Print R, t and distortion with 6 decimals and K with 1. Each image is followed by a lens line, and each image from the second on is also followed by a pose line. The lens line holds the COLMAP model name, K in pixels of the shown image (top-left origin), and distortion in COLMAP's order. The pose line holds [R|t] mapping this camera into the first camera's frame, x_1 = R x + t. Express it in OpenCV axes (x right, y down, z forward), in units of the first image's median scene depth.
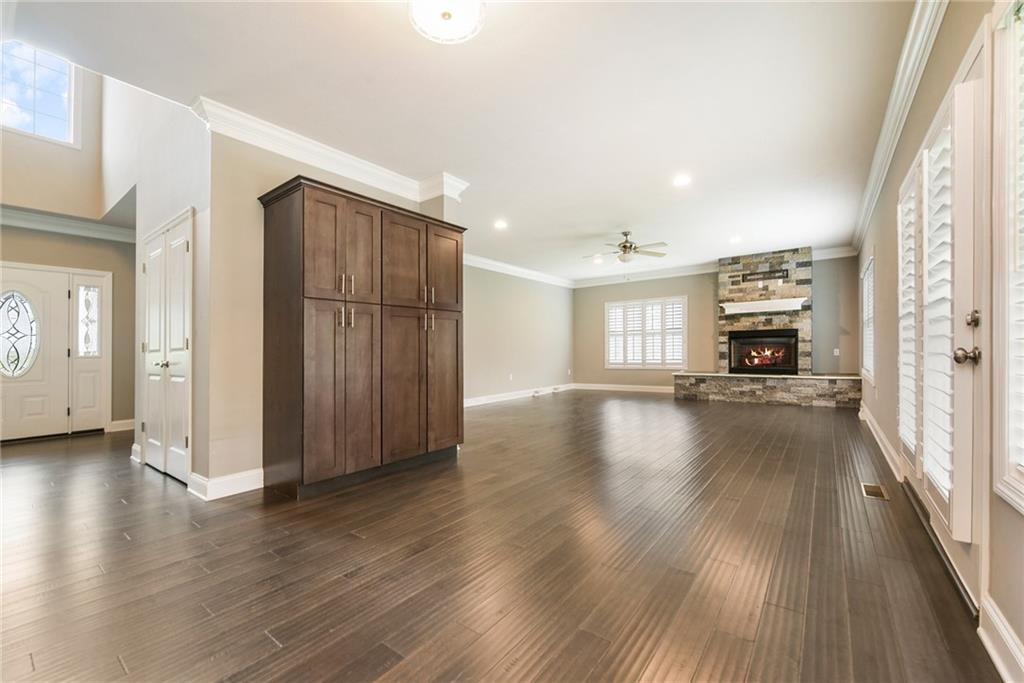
lens RADIAL K [[420.8, 0, 511.8], [0, 420.8, 344.1], [0, 0, 1]] dist [-0.003991, -0.001618]
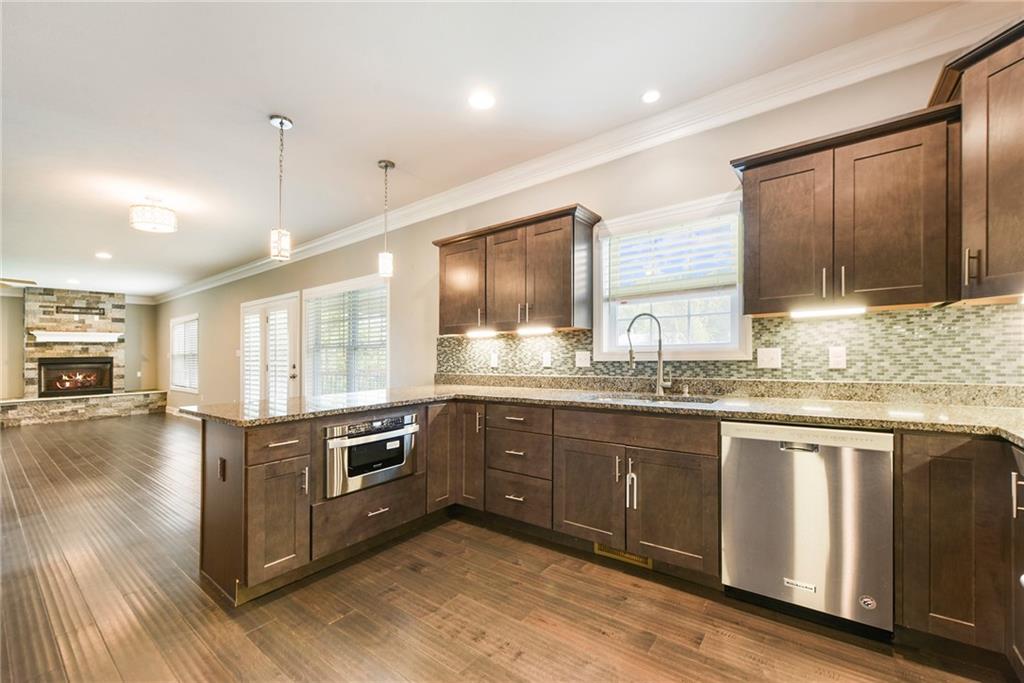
lens RADIAL K [[420.8, 0, 516.0], [0, 420.8, 351.6], [0, 0, 1]] dist [-0.003991, -0.001618]
pose [[-0.001842, 0.016824, 0.999857, -0.557620], [0.003475, 0.999853, -0.016817, -0.025540], [-0.999992, 0.003443, -0.001900, -0.202103]]
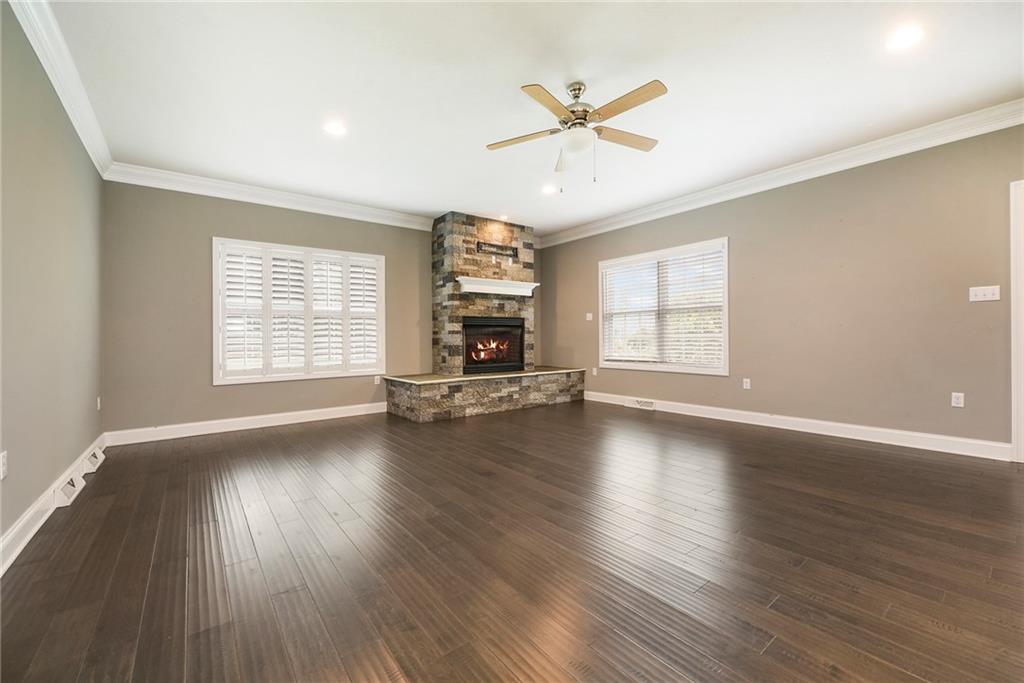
lens RADIAL K [[420.8, 0, 512.9], [0, 420.8, 338.2], [0, 0, 1]] dist [-0.003991, -0.001618]
pose [[0.222754, 0.017143, 0.974724, -0.173467], [-0.005585, 0.999851, -0.016309, 0.019379], [-0.974859, -0.001811, 0.222816, 0.794606]]
